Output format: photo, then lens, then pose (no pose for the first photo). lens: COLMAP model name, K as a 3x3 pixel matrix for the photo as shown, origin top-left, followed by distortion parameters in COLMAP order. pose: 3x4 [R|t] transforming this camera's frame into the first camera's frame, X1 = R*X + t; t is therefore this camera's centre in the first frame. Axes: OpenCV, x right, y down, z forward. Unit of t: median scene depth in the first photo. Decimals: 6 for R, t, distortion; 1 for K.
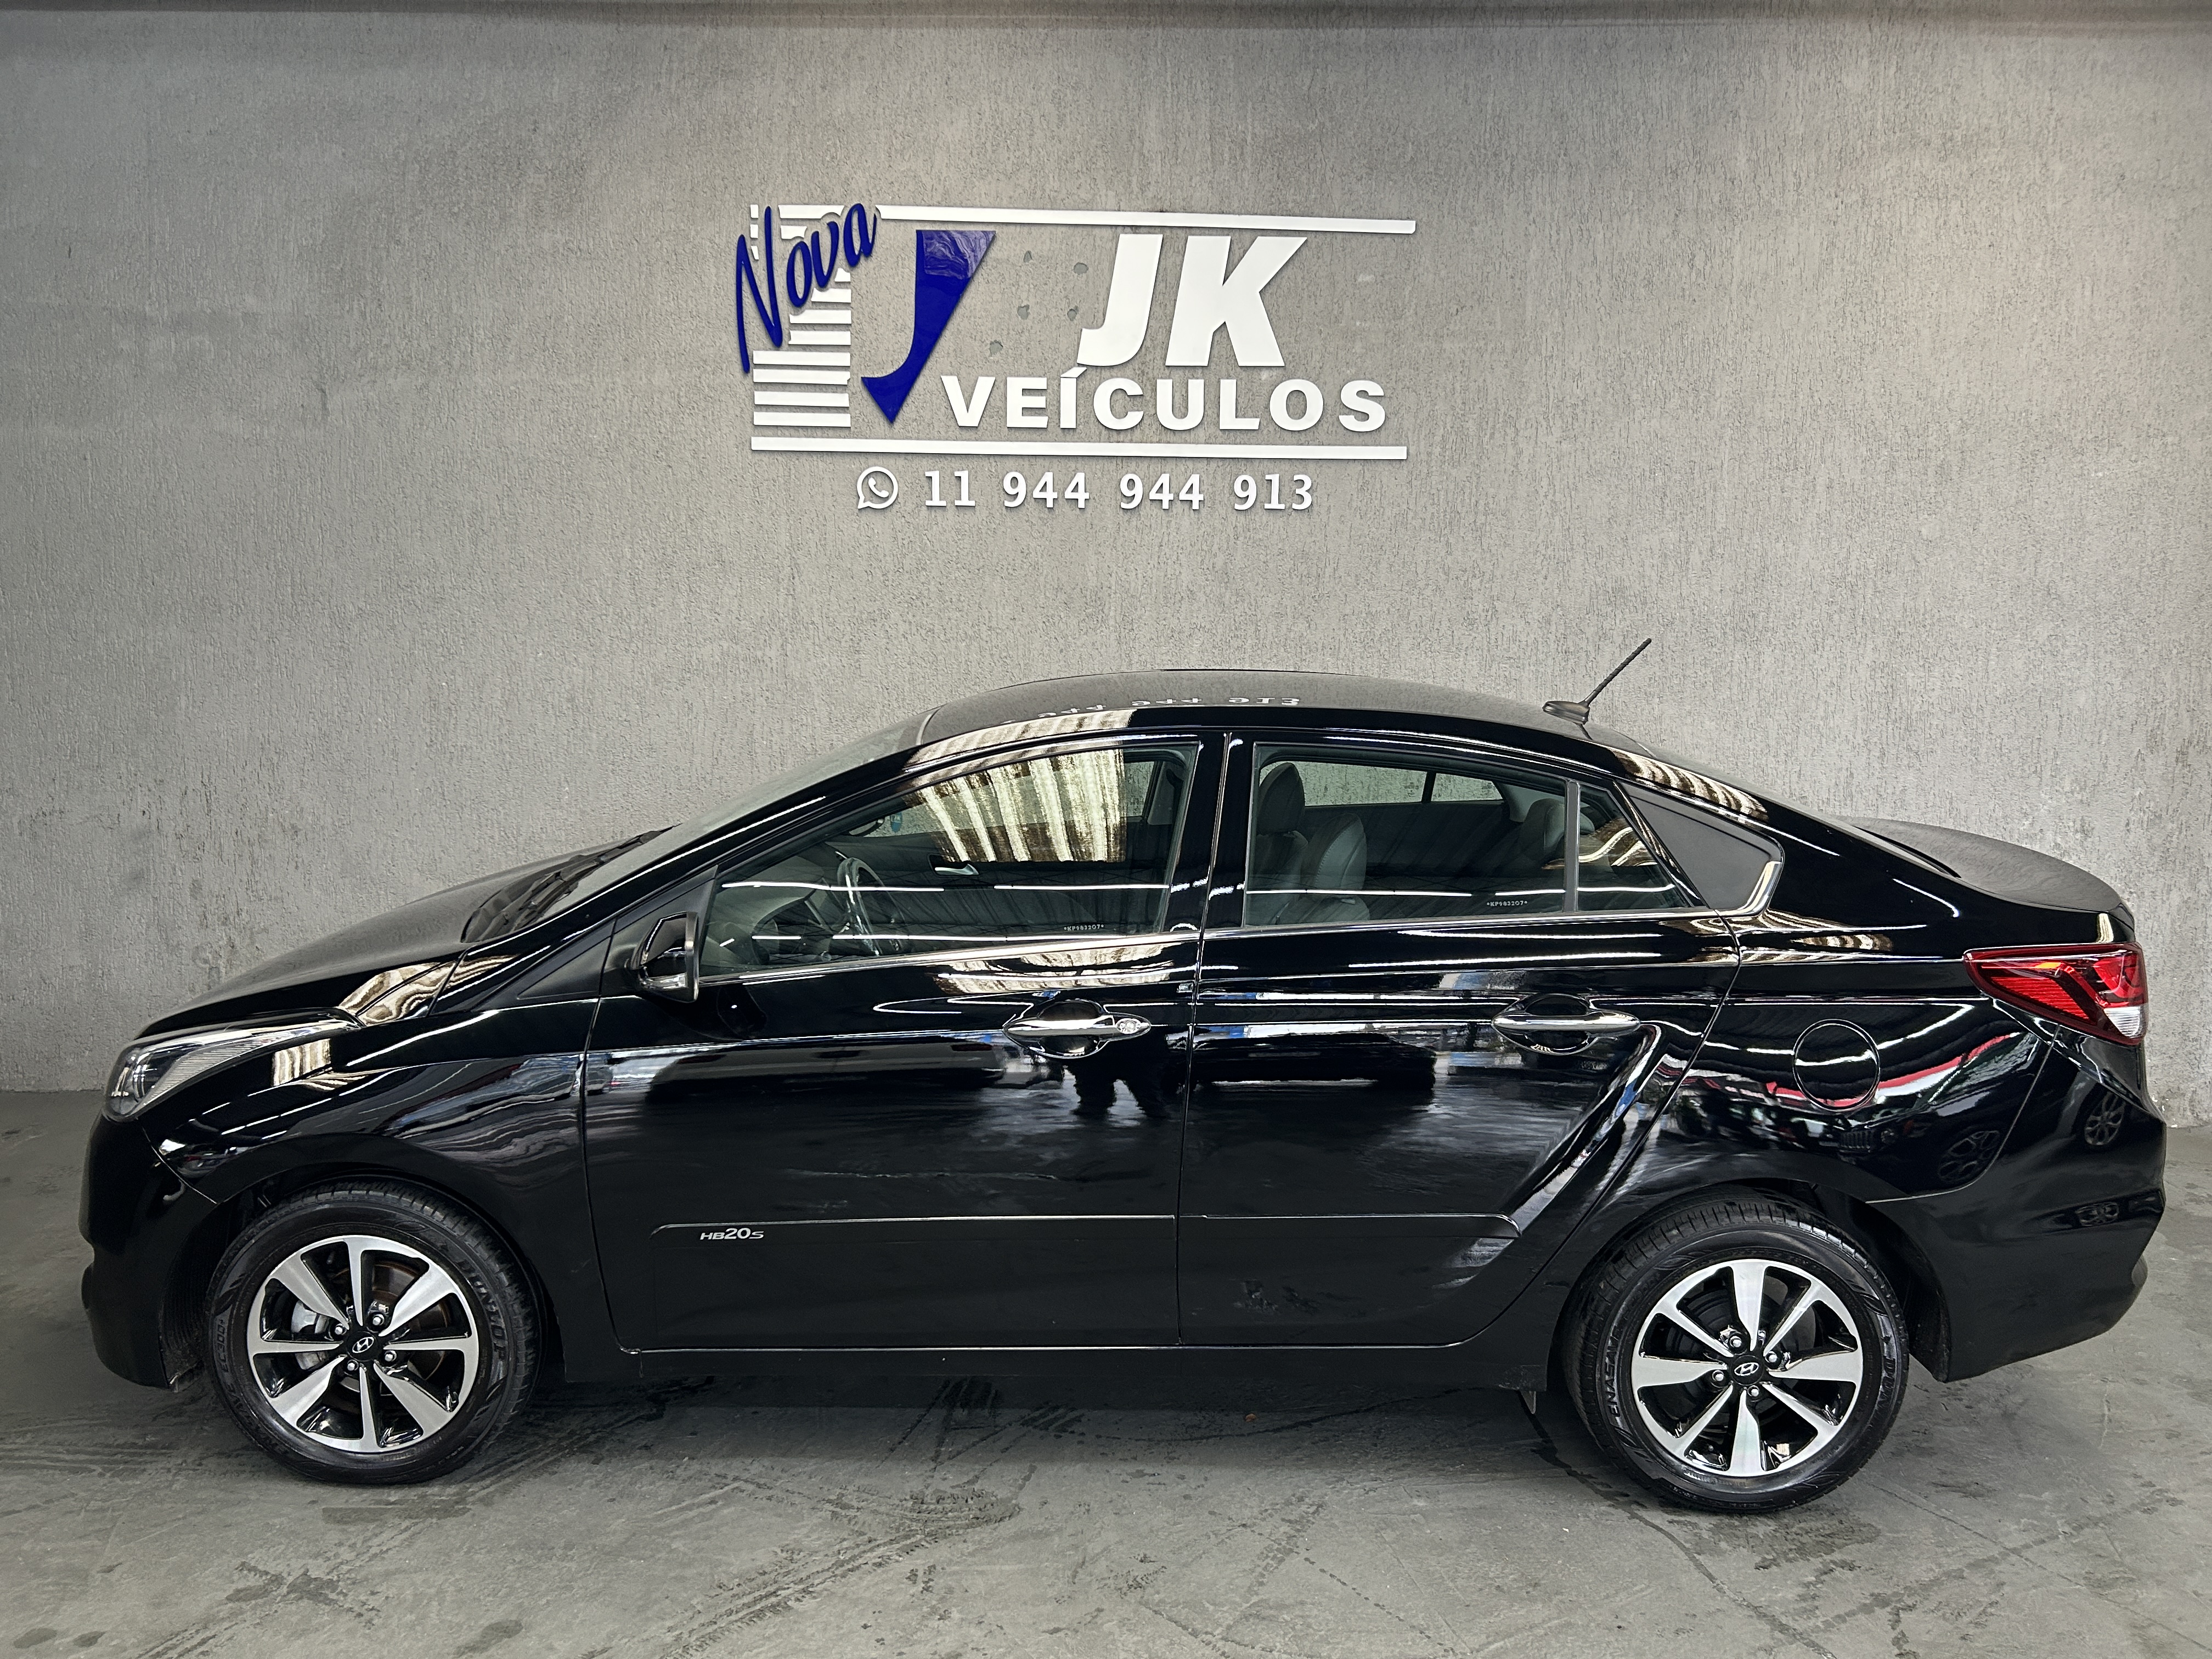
lens RADIAL K [[1684.3, 0, 1113.9], [0, 1684.3, 844.0], [0, 0, 1]] dist [0.045465, -0.051452]
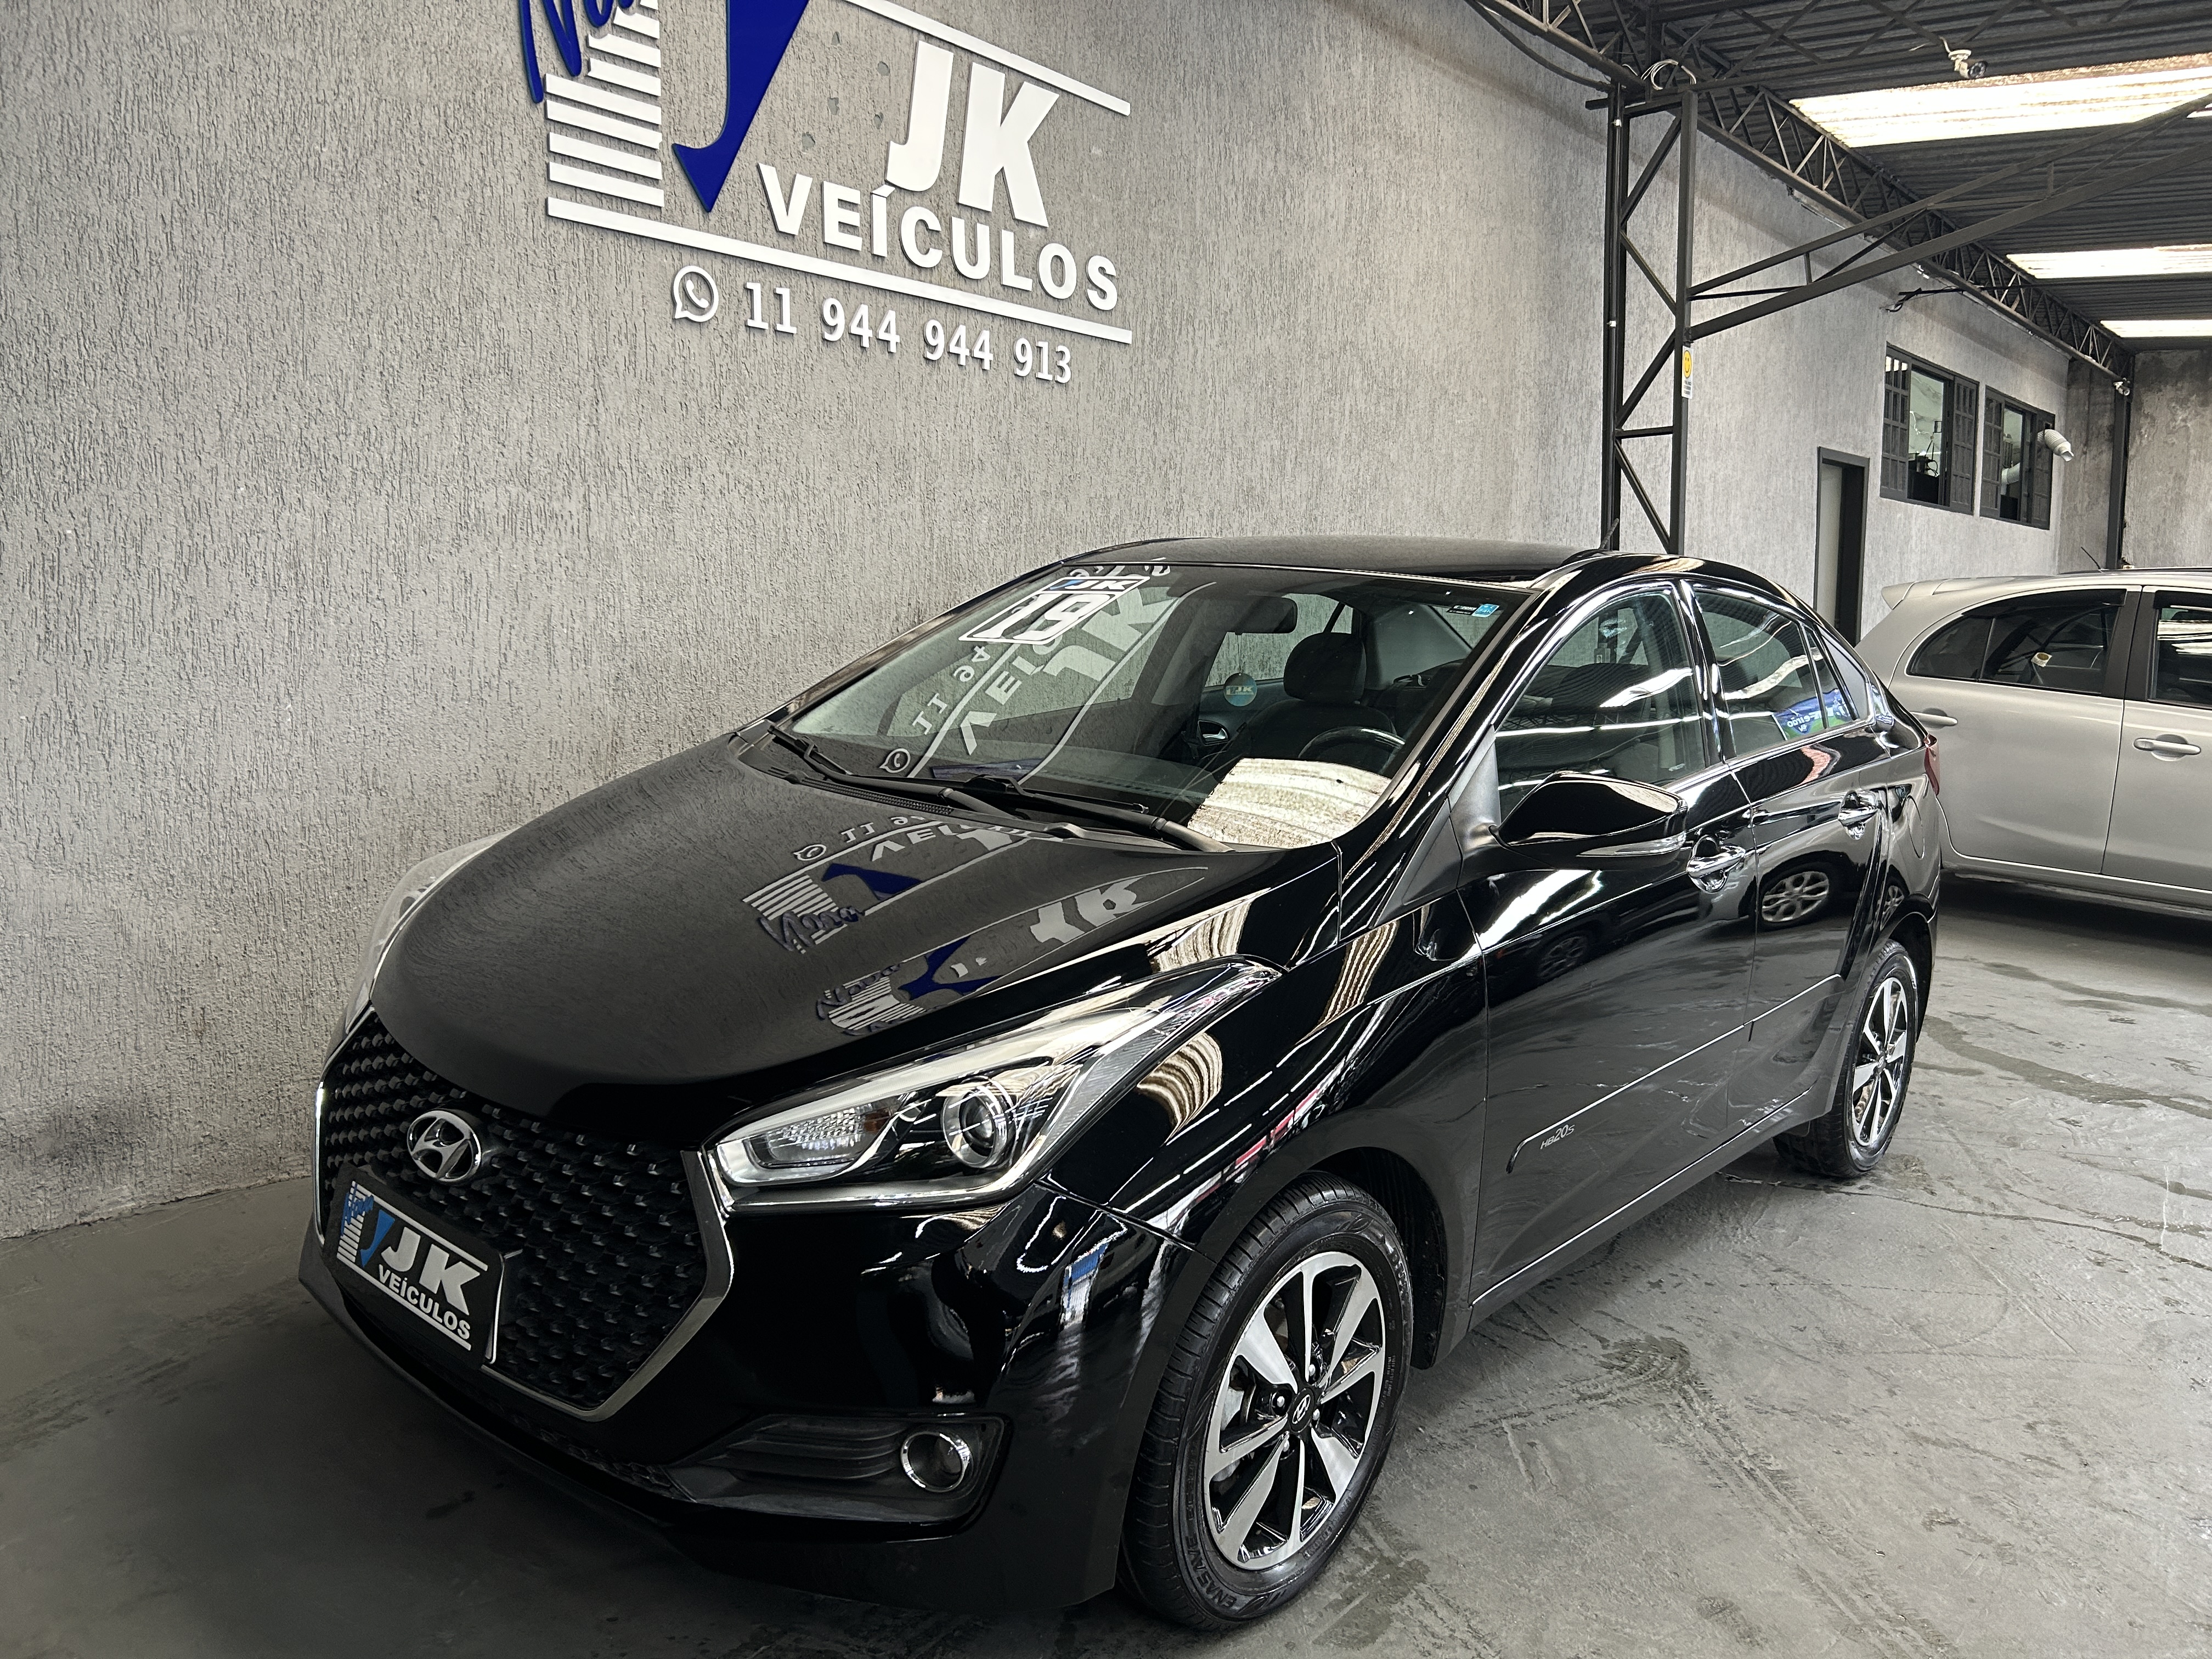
lens RADIAL K [[1684.3, 0, 1113.6], [0, 1684.3, 838.1], [0, 0, 1]] dist [0.045465, -0.051452]
pose [[0.643211, -0.098814, 0.759286, -0.628186], [0.080025, 0.994882, 0.061684, 0.001867], [-0.761496, 0.021086, 0.647827, 0.364536]]
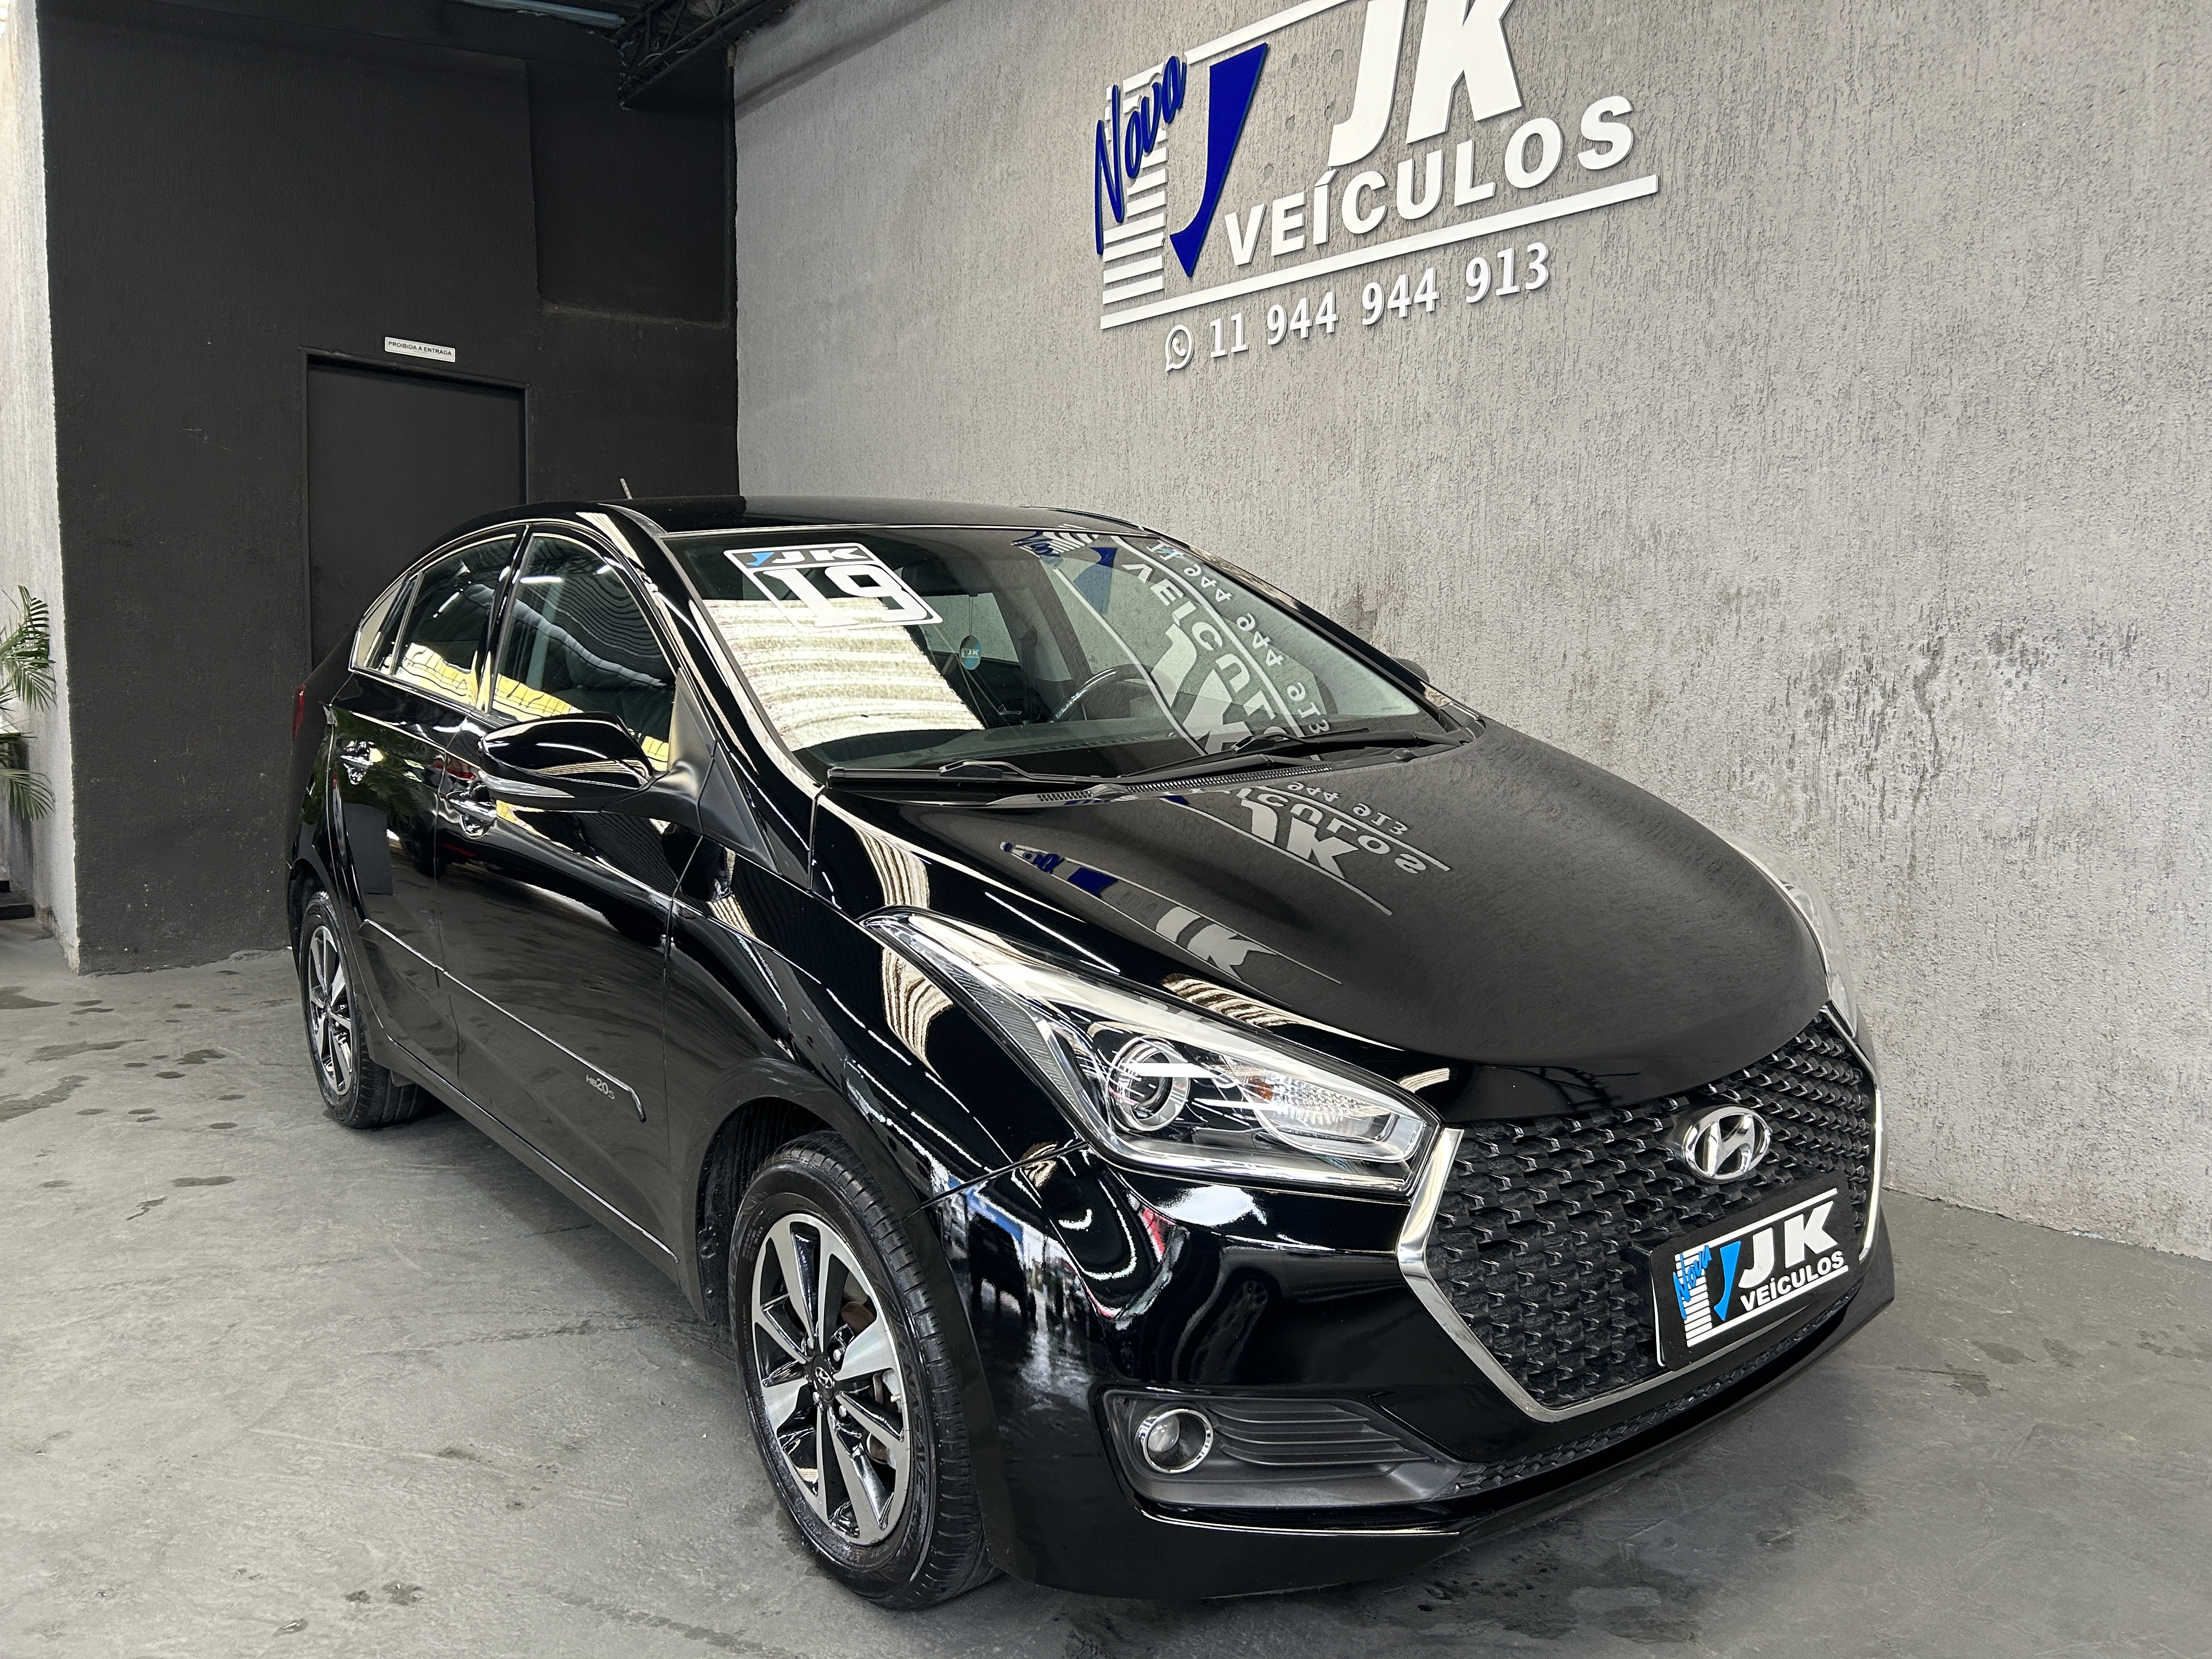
lens RADIAL K [[1684.3, 0, 1110.4], [0, 1684.3, 827.6], [0, 0, 1]] dist [0.045465, -0.051452]
pose [[0.607693, 0.071341, -0.790961, 0.623417], [-0.082771, 0.996223, 0.026262, 0.041144], [0.789847, 0.049509, 0.611303, 0.392486]]
